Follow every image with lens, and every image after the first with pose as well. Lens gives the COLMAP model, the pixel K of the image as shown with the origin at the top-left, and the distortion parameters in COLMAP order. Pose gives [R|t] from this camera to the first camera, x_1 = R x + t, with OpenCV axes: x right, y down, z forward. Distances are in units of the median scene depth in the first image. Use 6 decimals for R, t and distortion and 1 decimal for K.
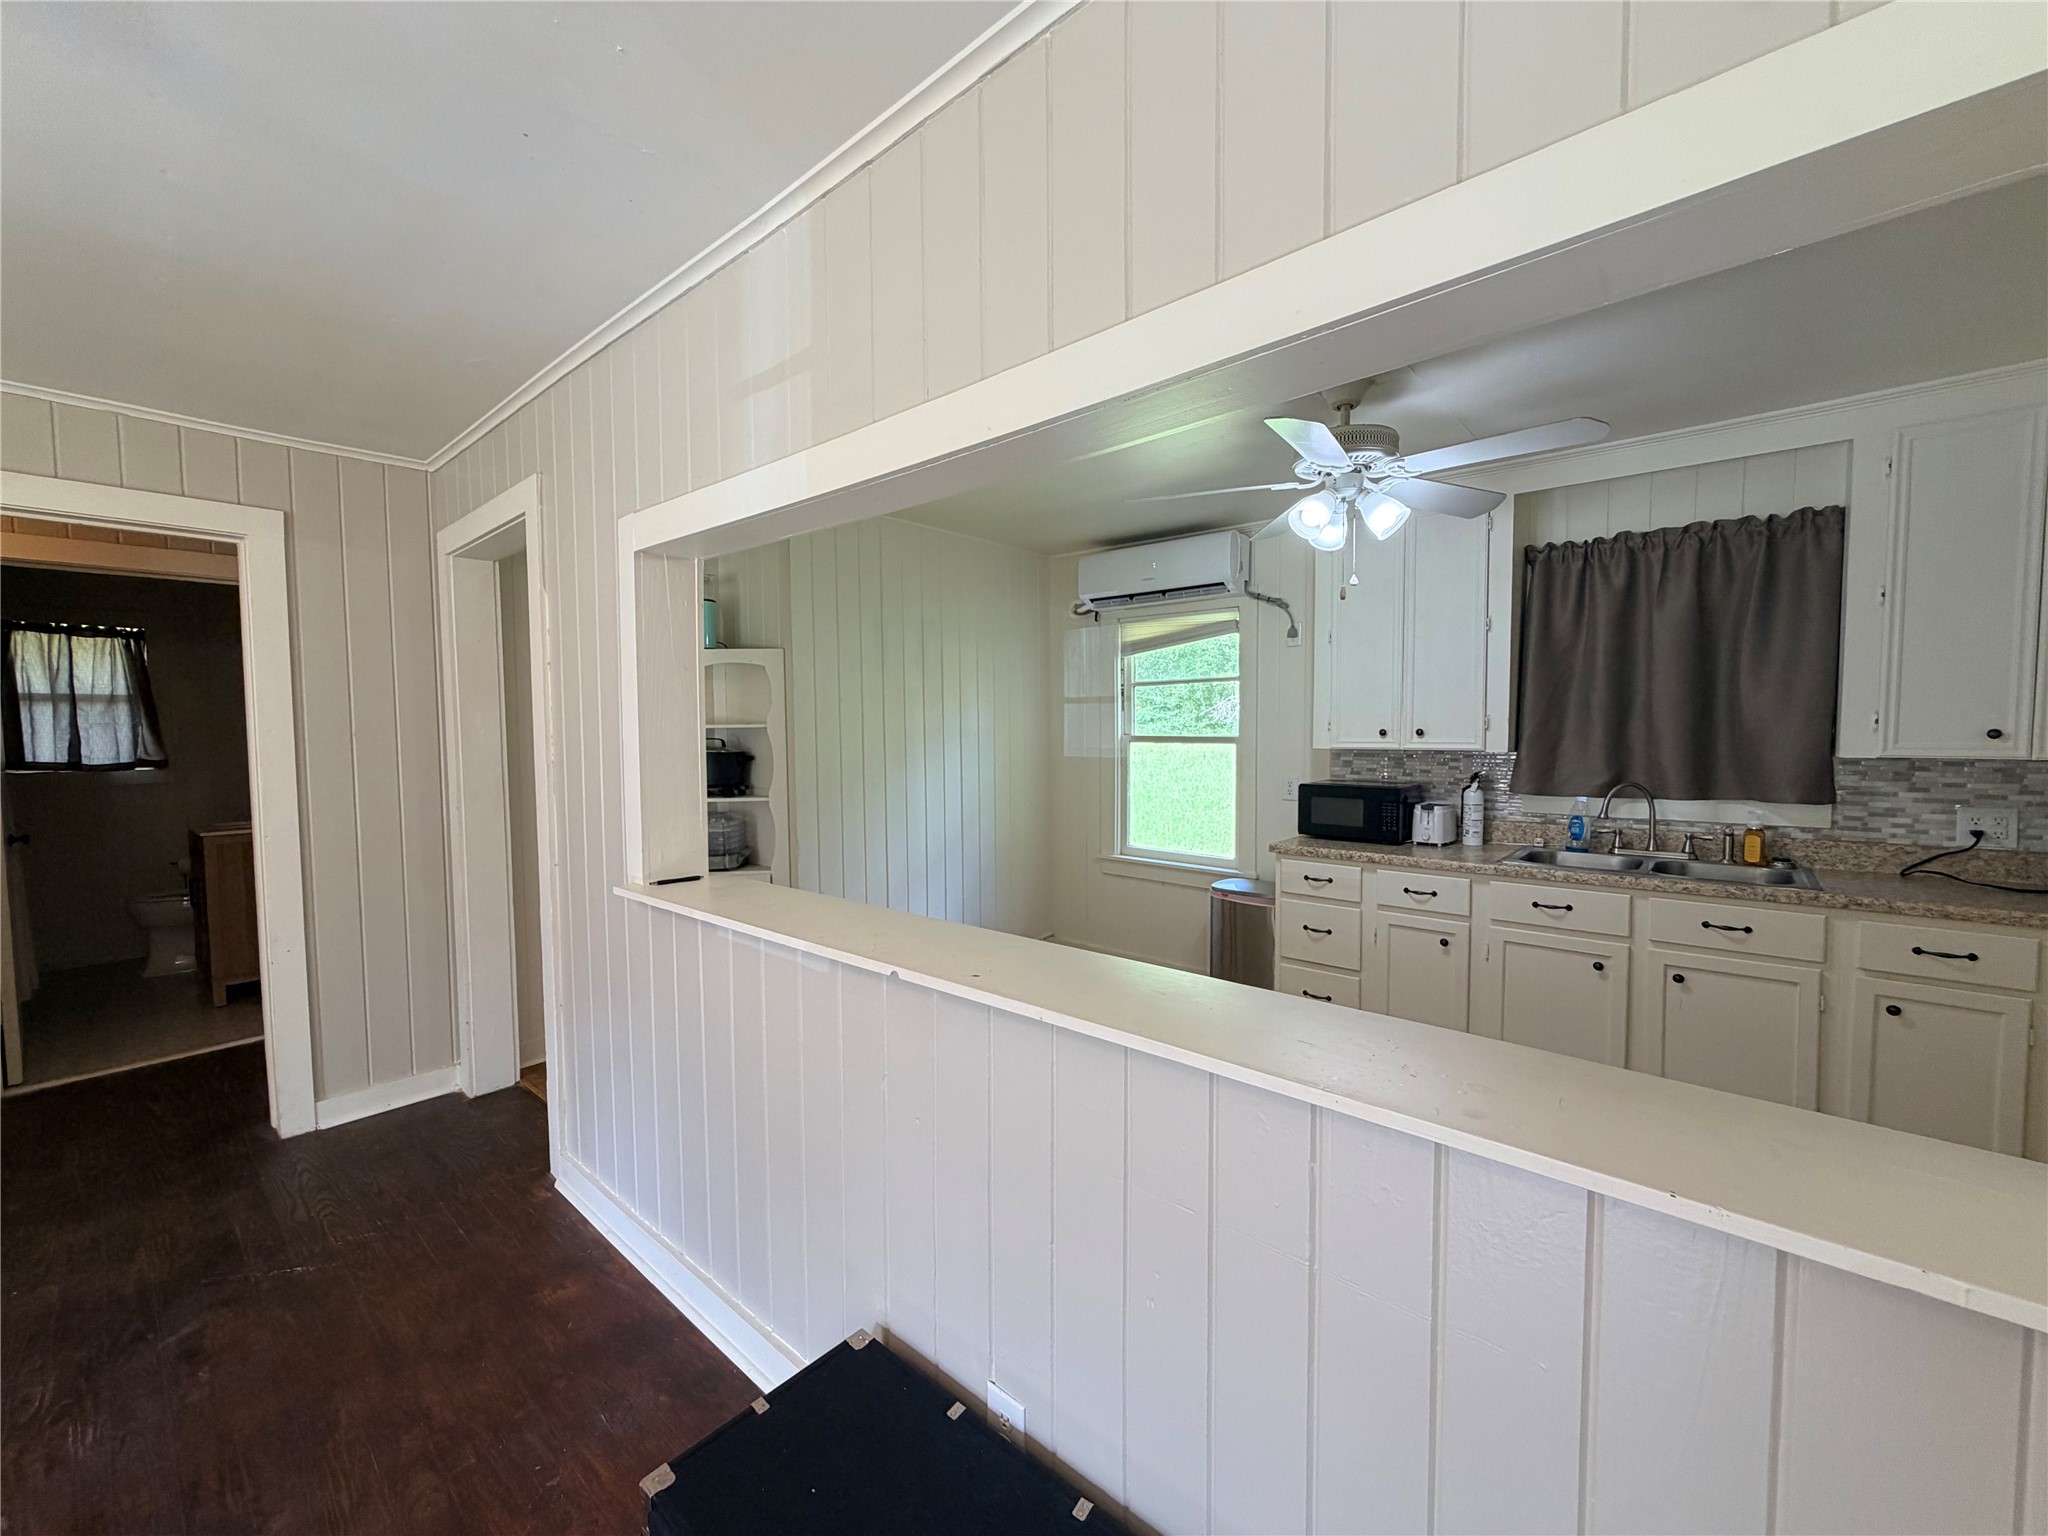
lens RADIAL K [[817.7, 0, 1017.8], [0, 817.7, 768.8], [0, 0, 1]] dist [-0.000302, 0.000322]
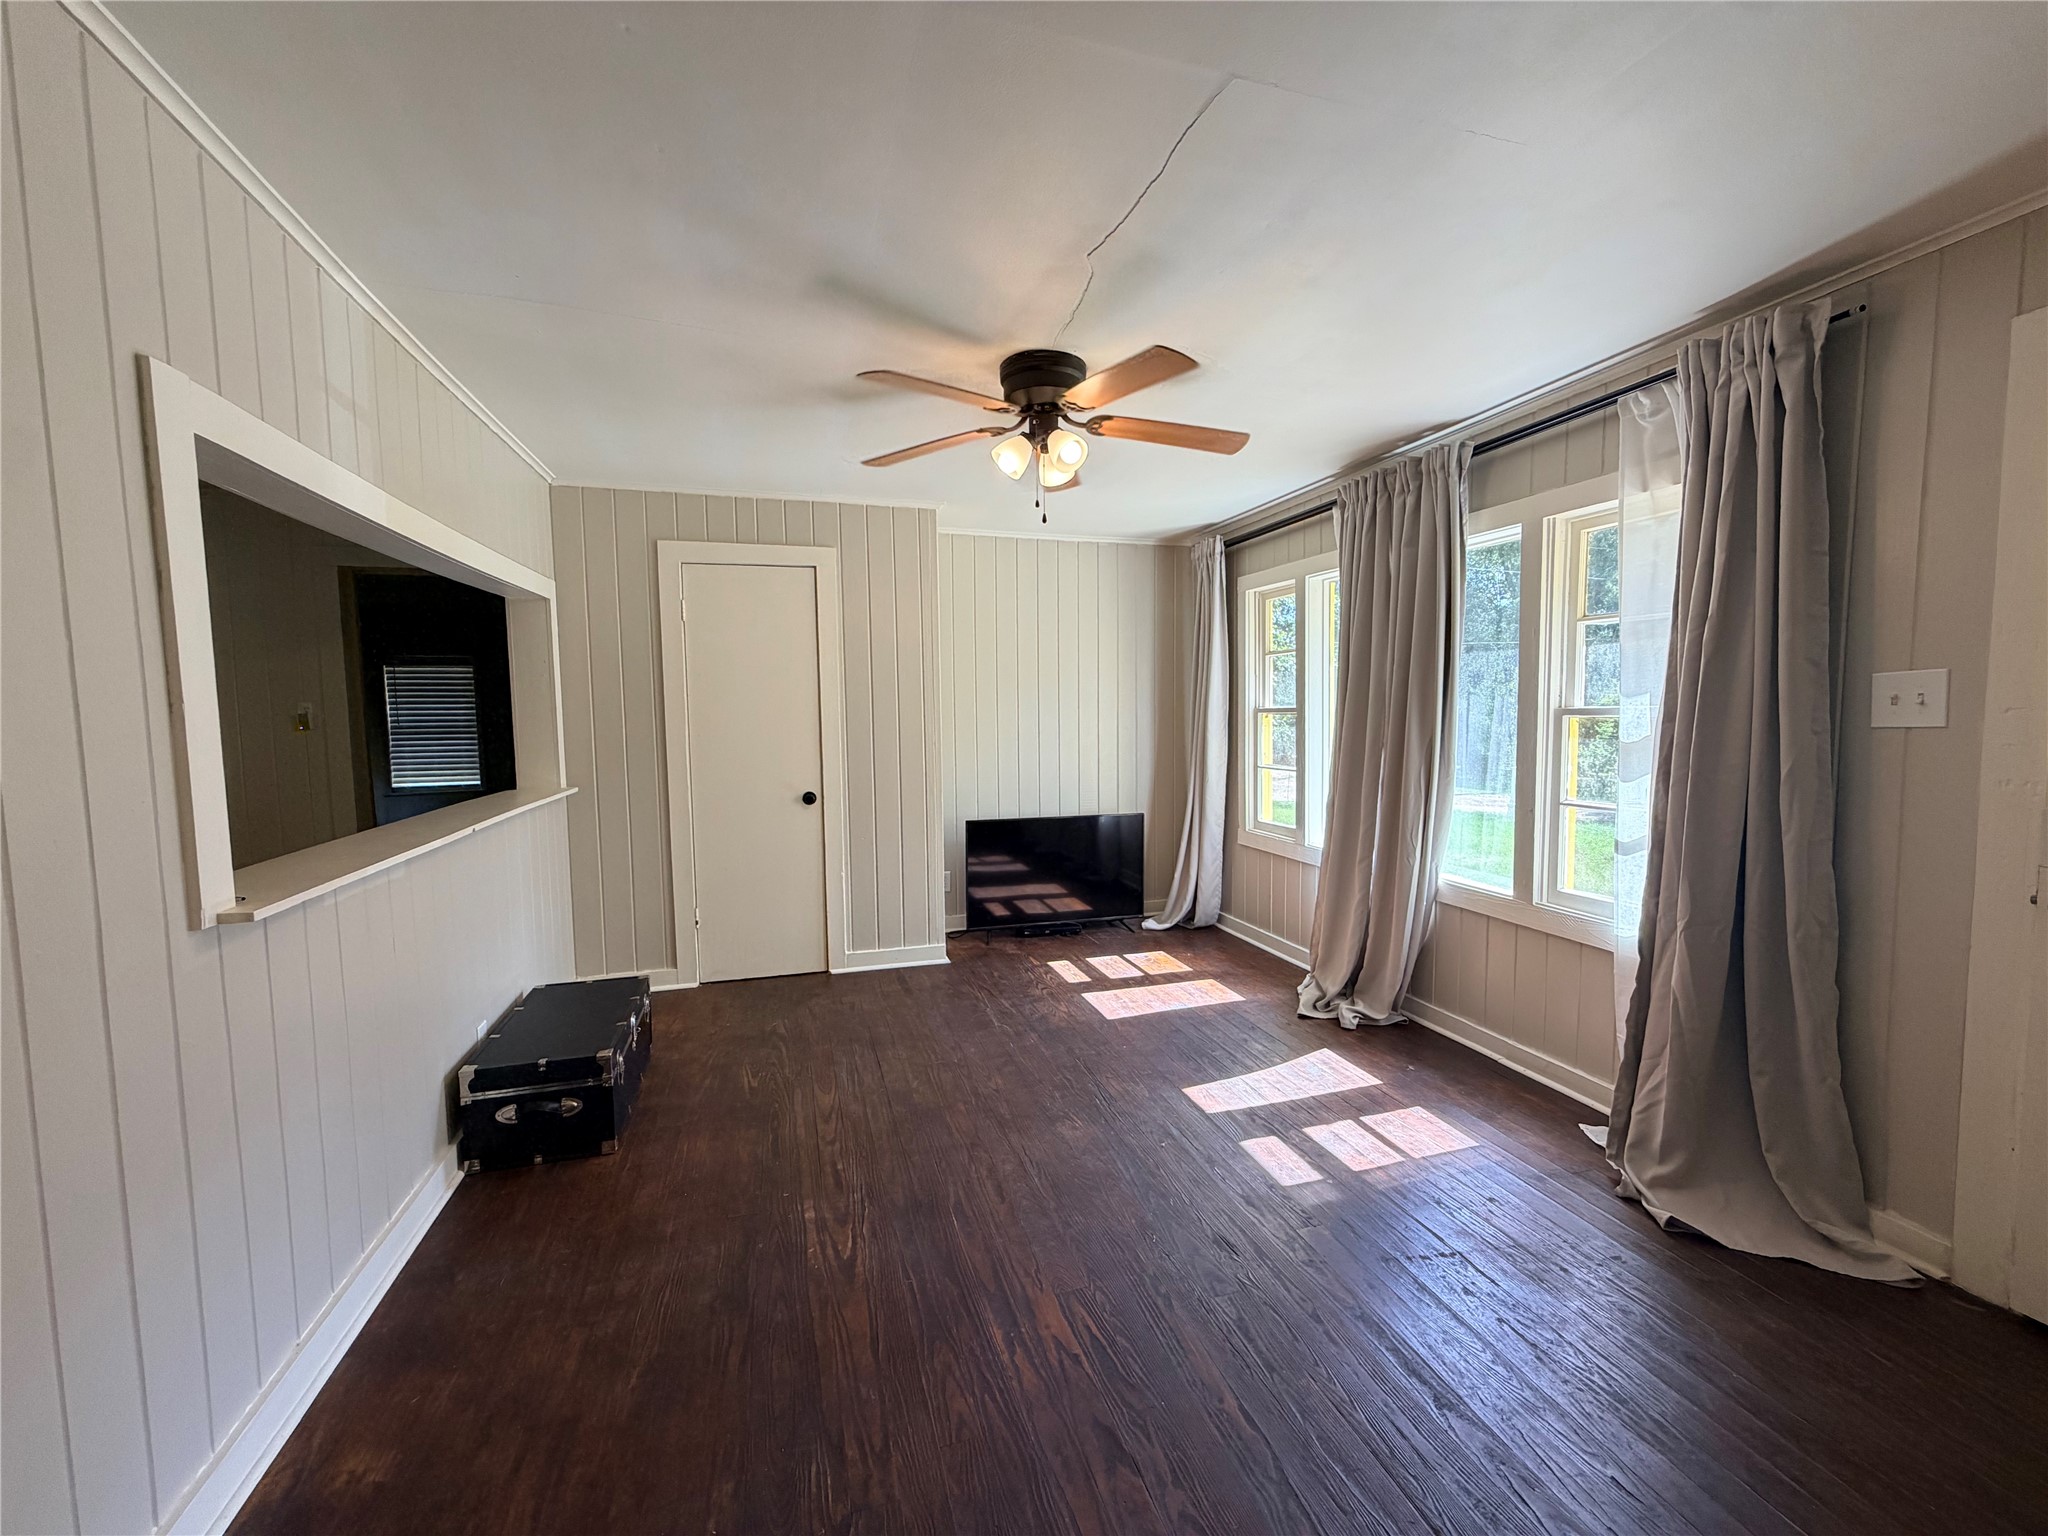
lens RADIAL K [[816.1, 0, 1022.4], [0, 816.1, 769.8], [0, 0, 1]] dist [0.001544, 0.000293]
pose [[-0.846564, -0.026202, 0.531641, -0.989390], [0.042820, 0.992198, 0.117086, -0.020536], [-0.530561, 0.121885, -0.838838, 0.853574]]
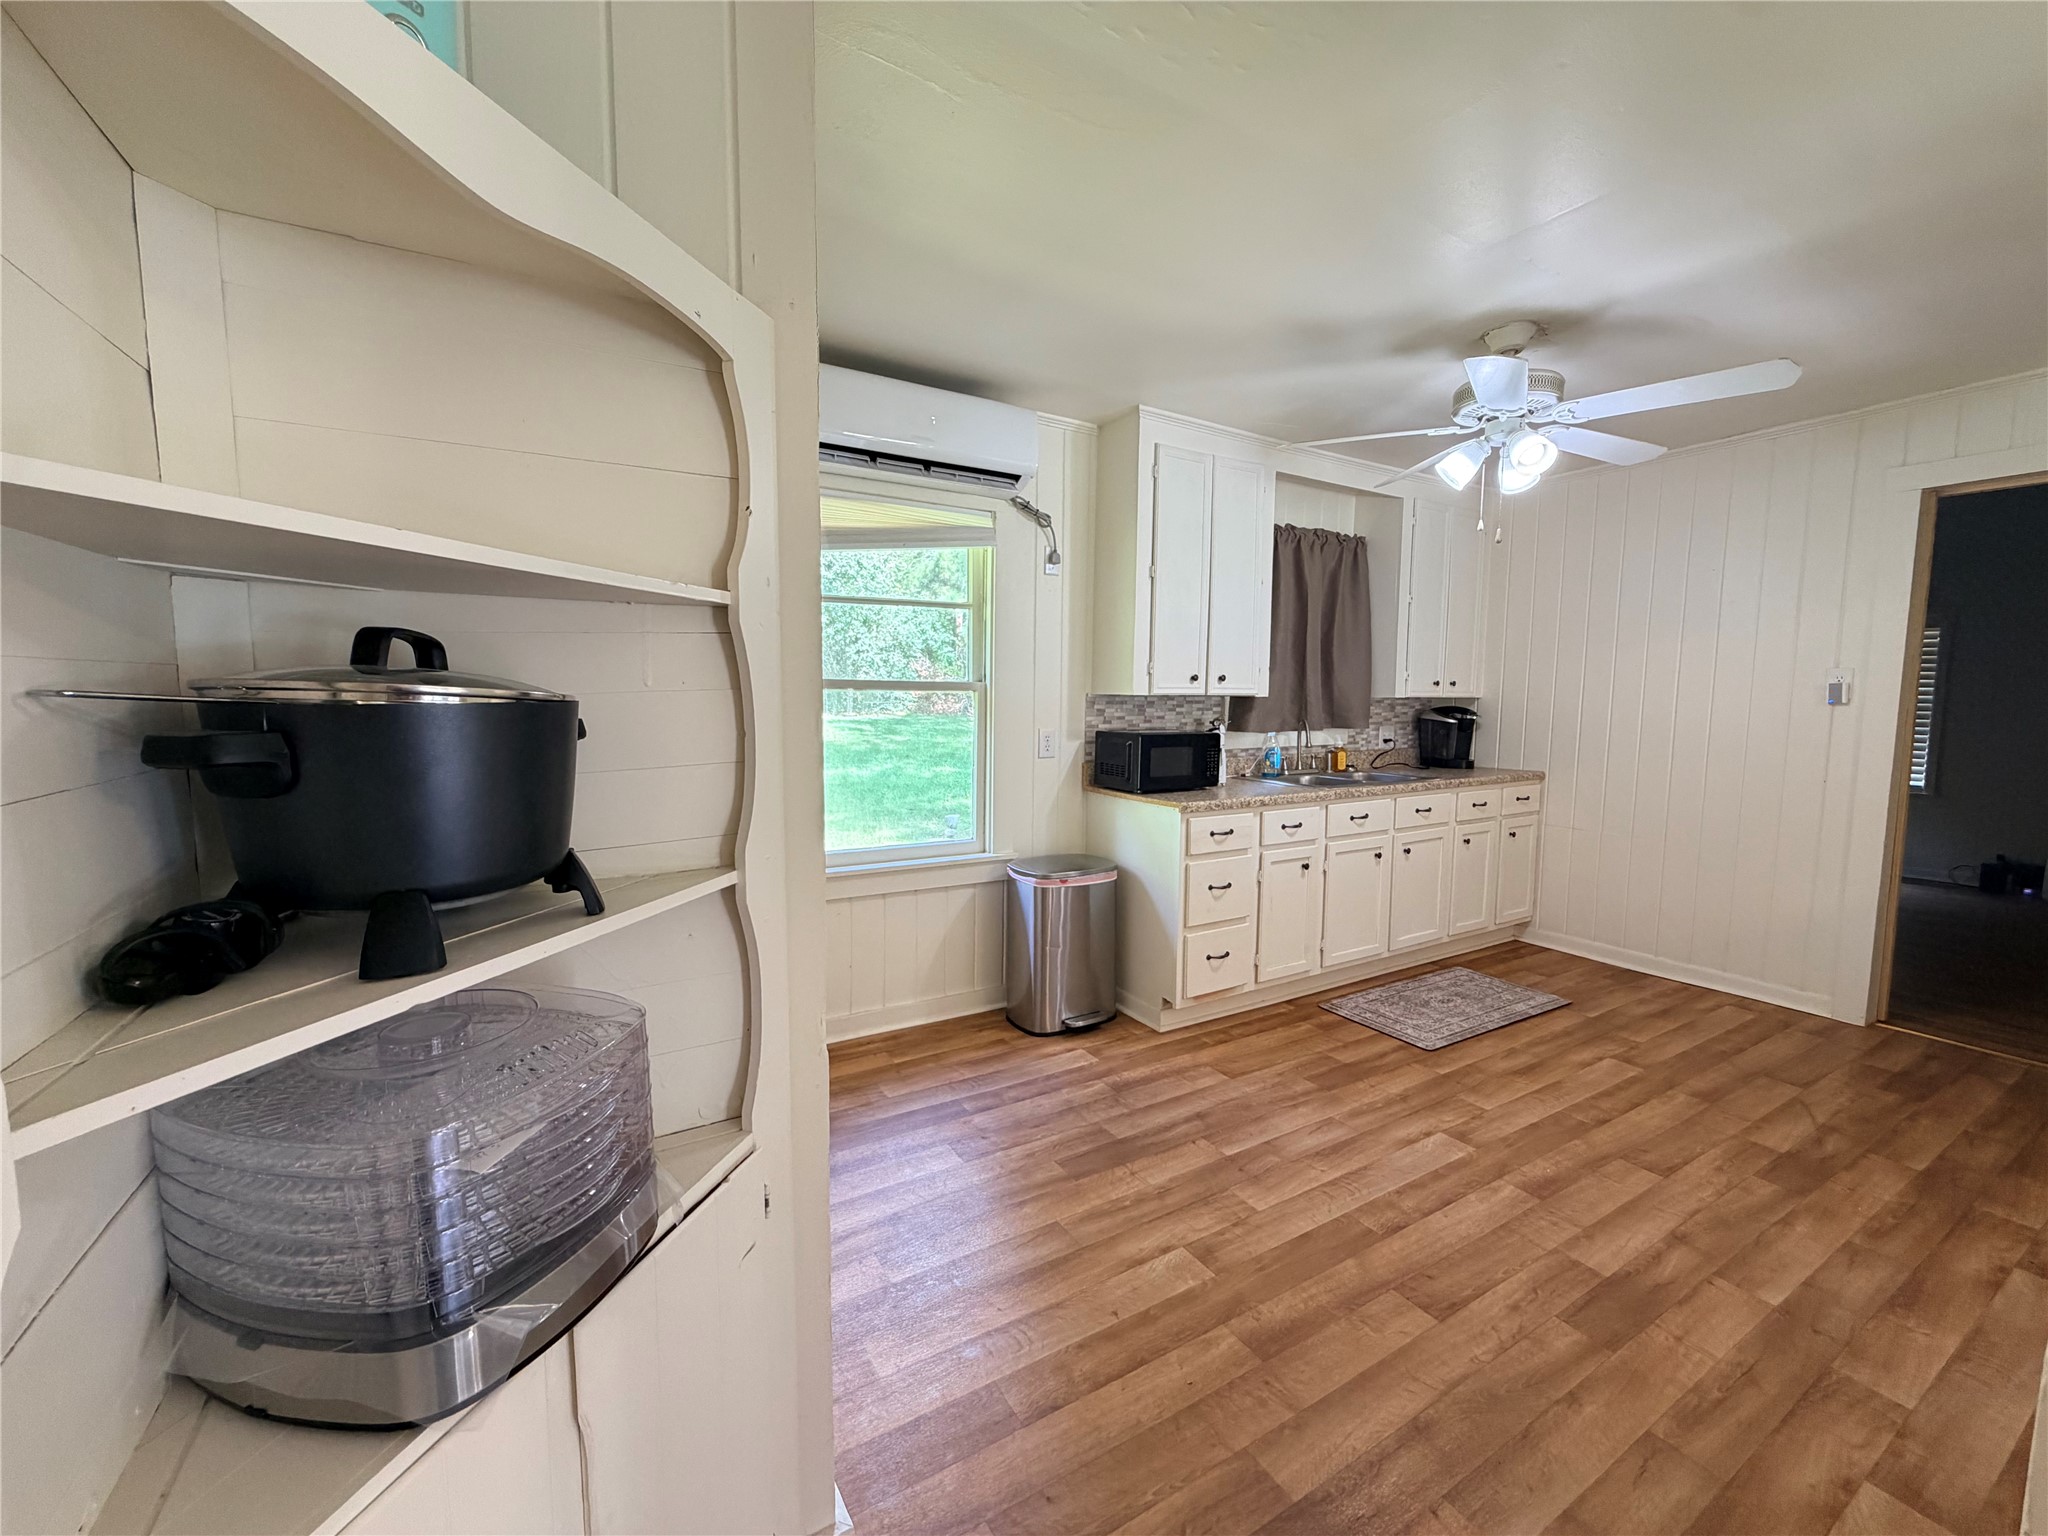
lens RADIAL K [[819.5, 0, 1019.2], [0, 819.5, 768.0], [0, 0, 1]] dist [0.000657, -0.000049]
pose [[0.310480, -0.079281, 0.947268, -0.662590], [0.040089, 0.996721, 0.070280, -0.016100], [-0.949734, 0.016154, 0.312640, 1.043456]]
